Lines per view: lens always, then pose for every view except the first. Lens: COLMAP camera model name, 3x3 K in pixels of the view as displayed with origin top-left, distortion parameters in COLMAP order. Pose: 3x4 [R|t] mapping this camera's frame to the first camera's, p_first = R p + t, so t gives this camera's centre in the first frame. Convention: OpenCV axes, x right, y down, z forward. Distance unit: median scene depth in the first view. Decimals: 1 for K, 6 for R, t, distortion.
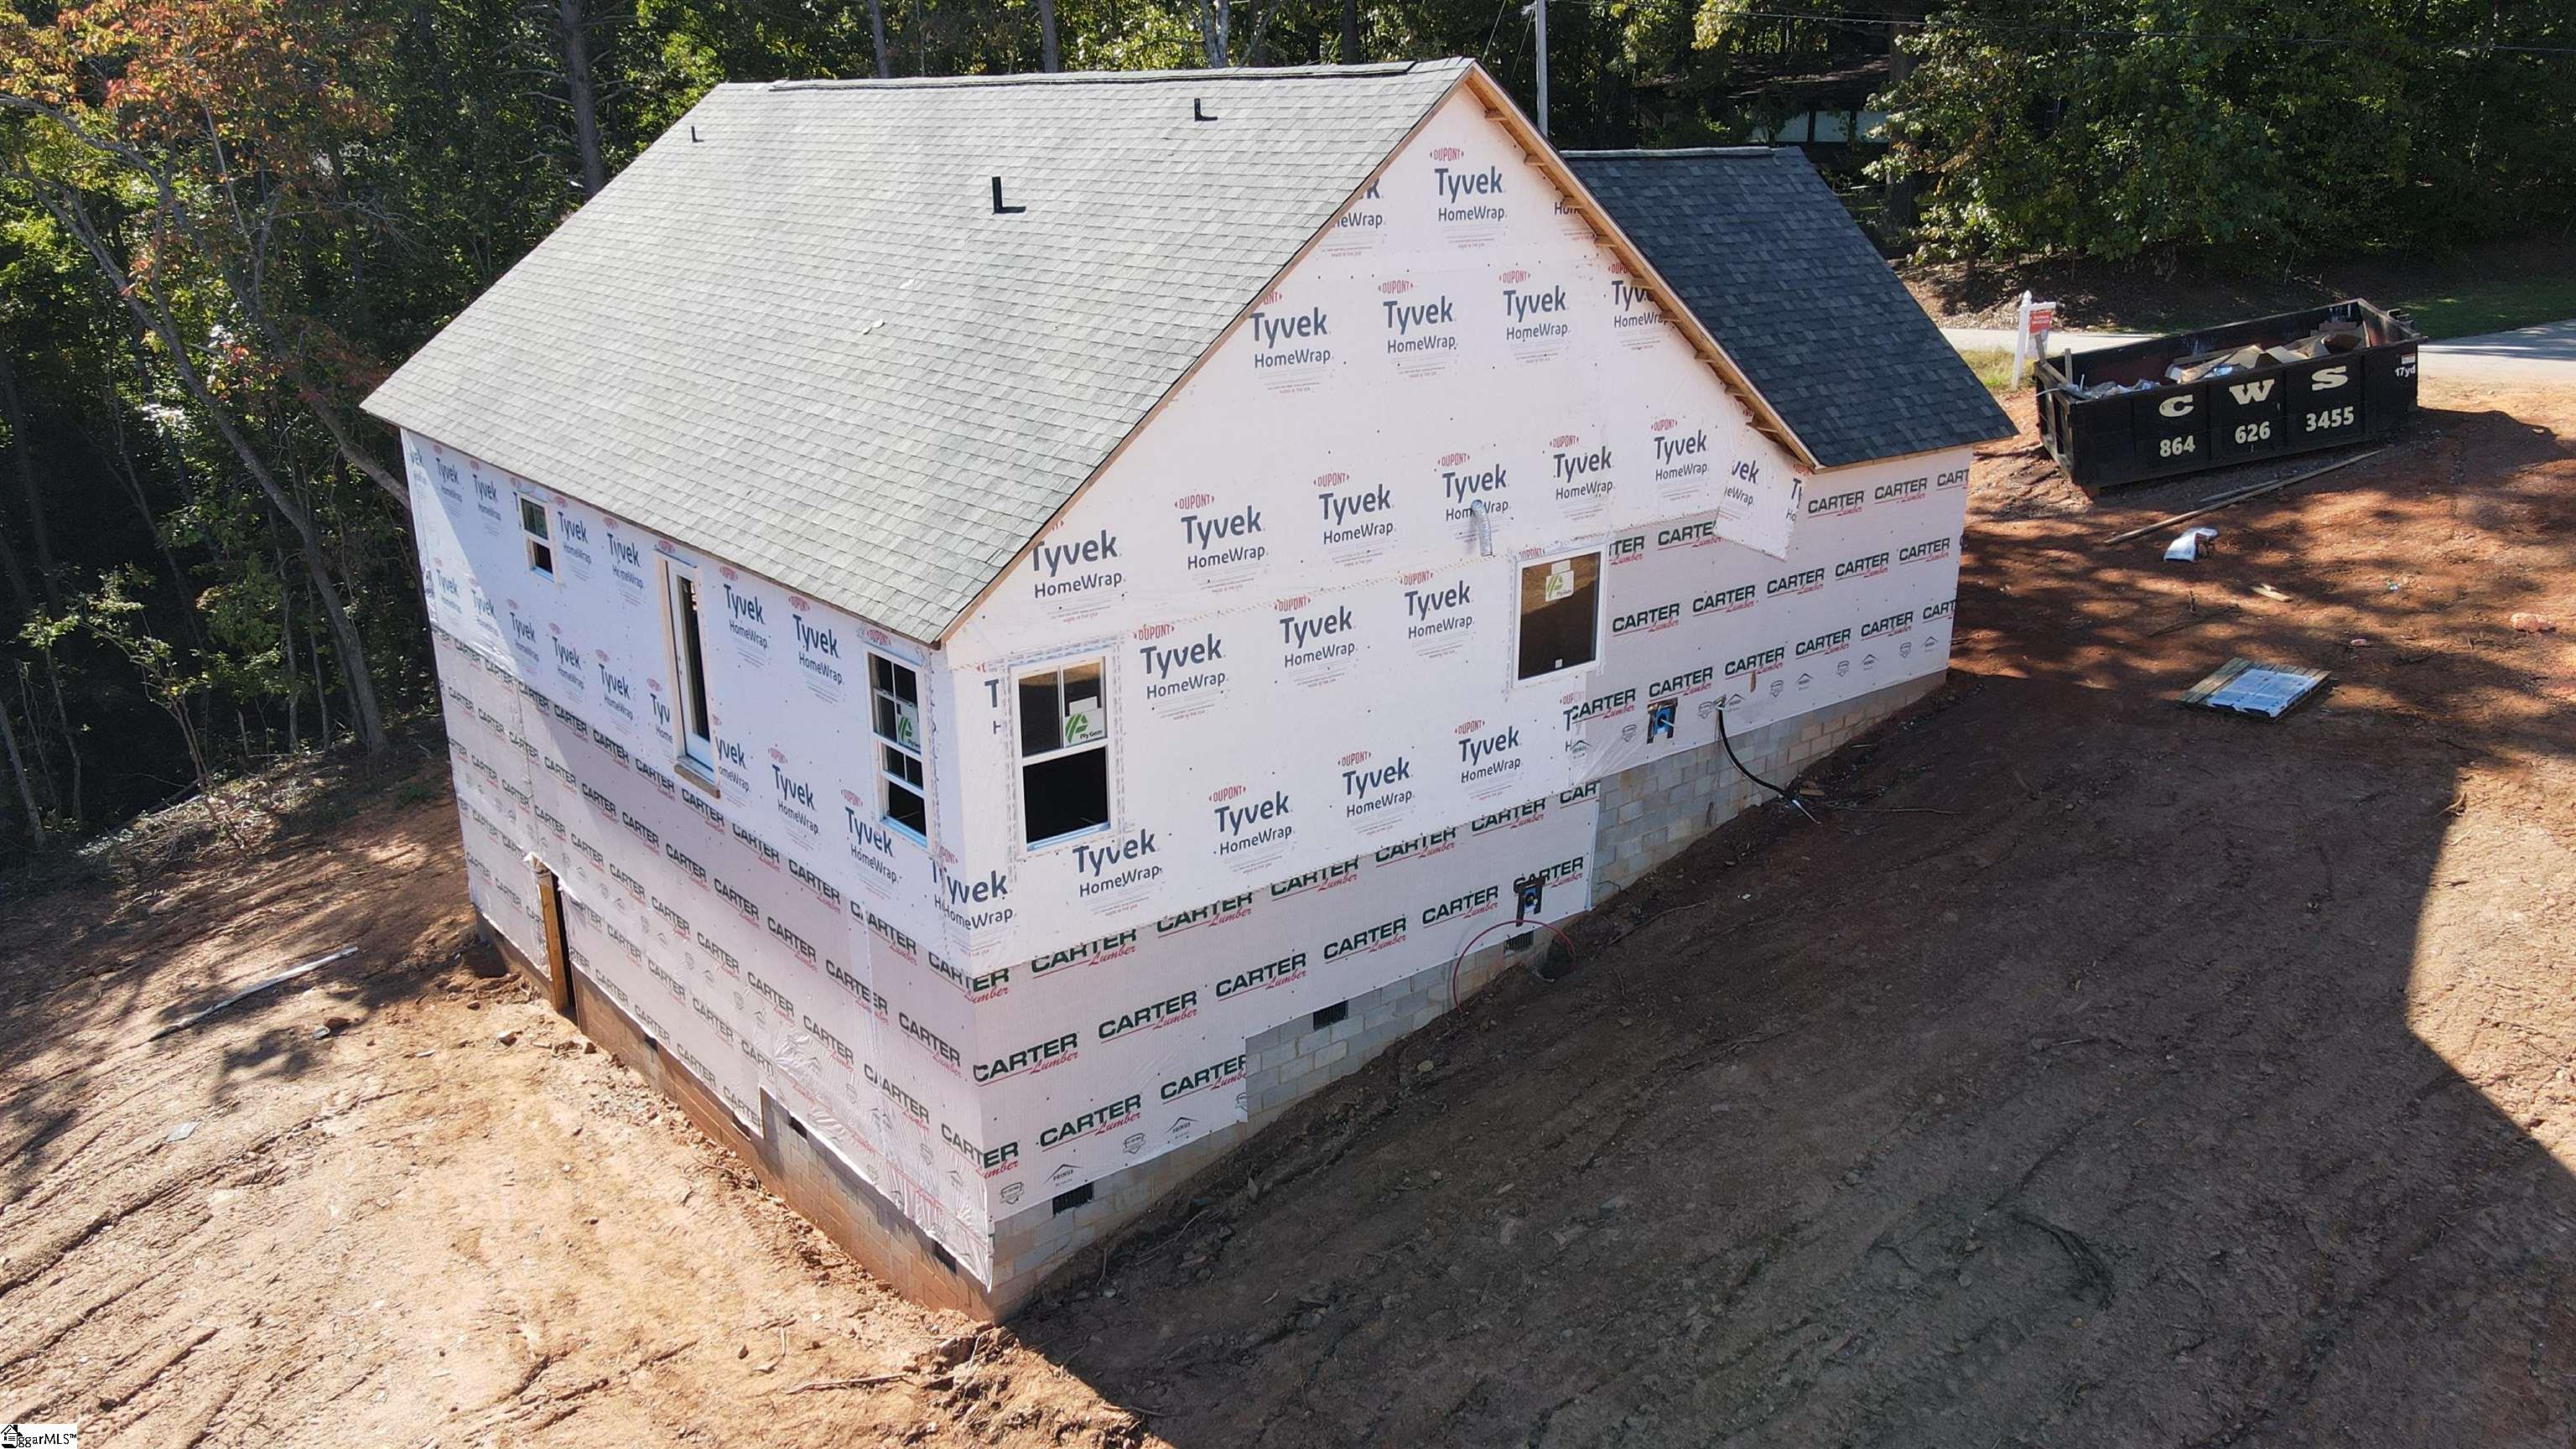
lens RADIAL K [[1893.1, 0, 1284.6], [0, 1893.1, 738.1], [0, 0, 1]] dist [0.000394, 0.039570]
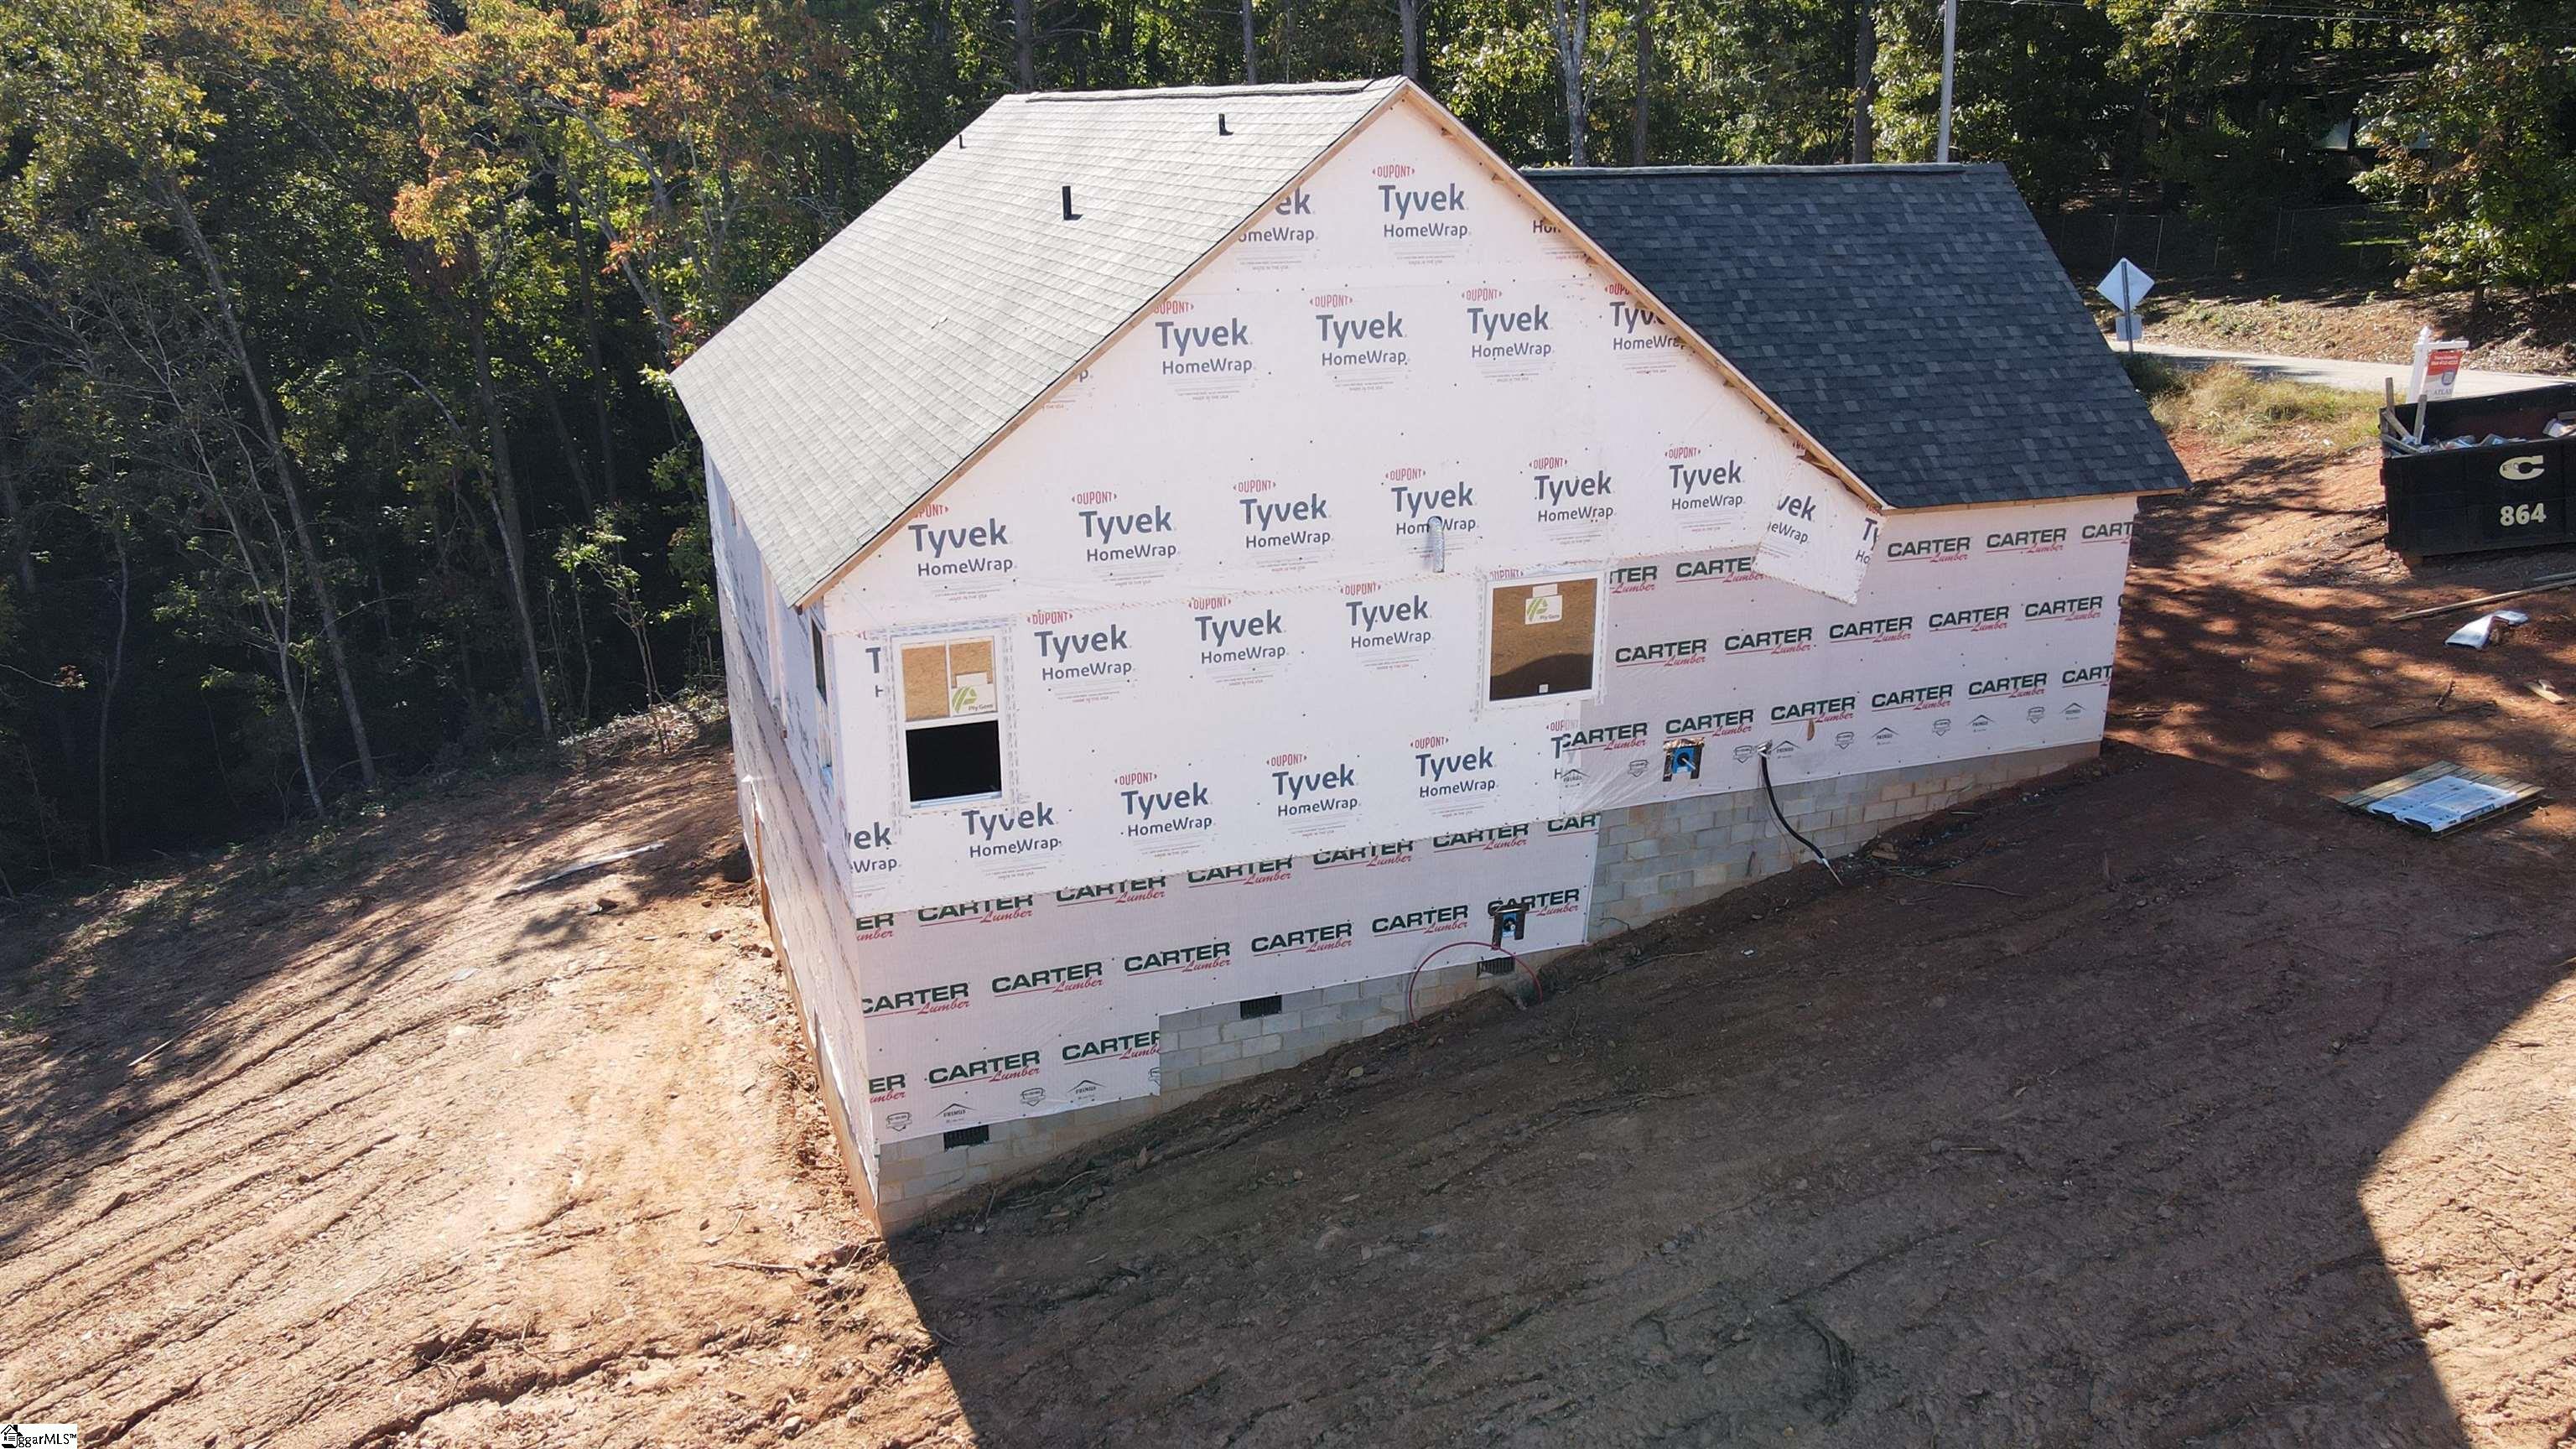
lens RADIAL K [[1893.1, 0, 1287.2], [0, 1893.1, 737.3], [0, 0, 1]] dist [0.000394, 0.039570]
pose [[0.948123, 0.101820, -0.301158, 0.318600], [-0.101797, 0.994680, 0.015814, -0.016197], [0.301166, 0.015663, 0.953443, 0.022517]]
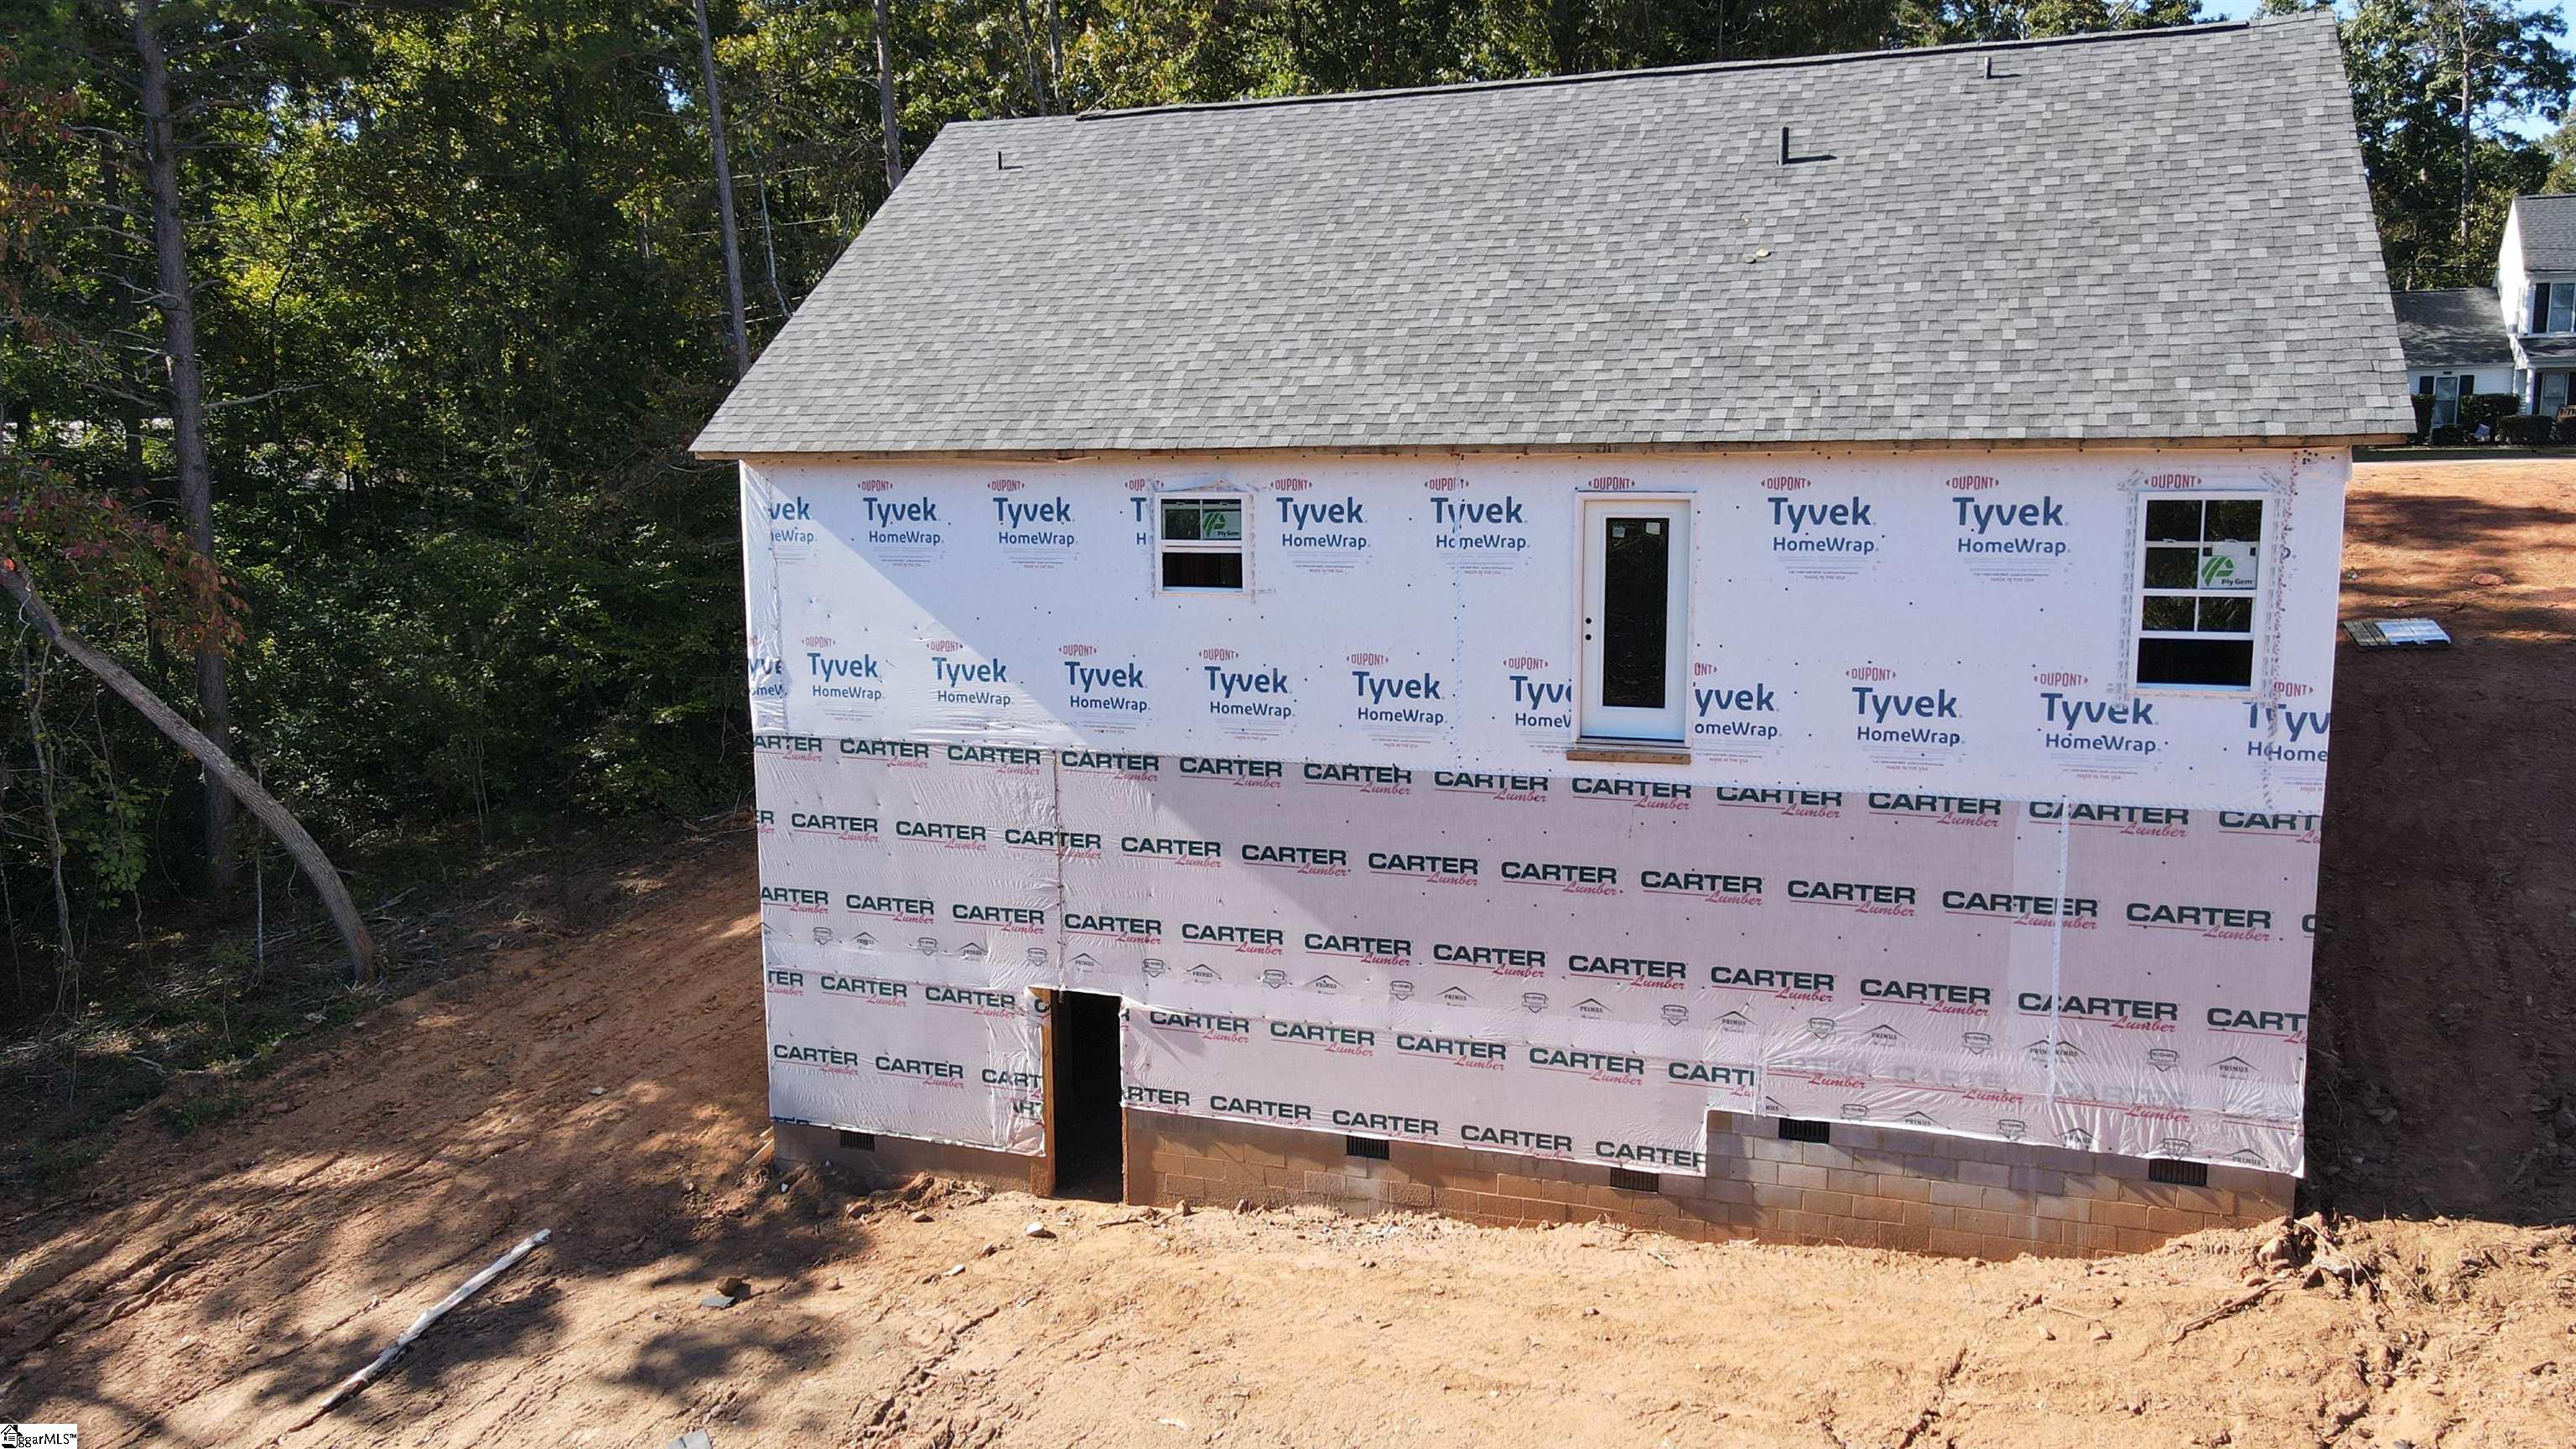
lens RADIAL K [[1893.1, 0, 1294.9], [0, 1893.1, 730.1], [0, 0, 1]] dist [0.000394, 0.039570]
pose [[0.858346, -0.072257, 0.507957, -0.899042], [0.163947, 0.976756, -0.138094, 0.107597], [-0.486172, 0.201811, 0.850241, 0.340787]]
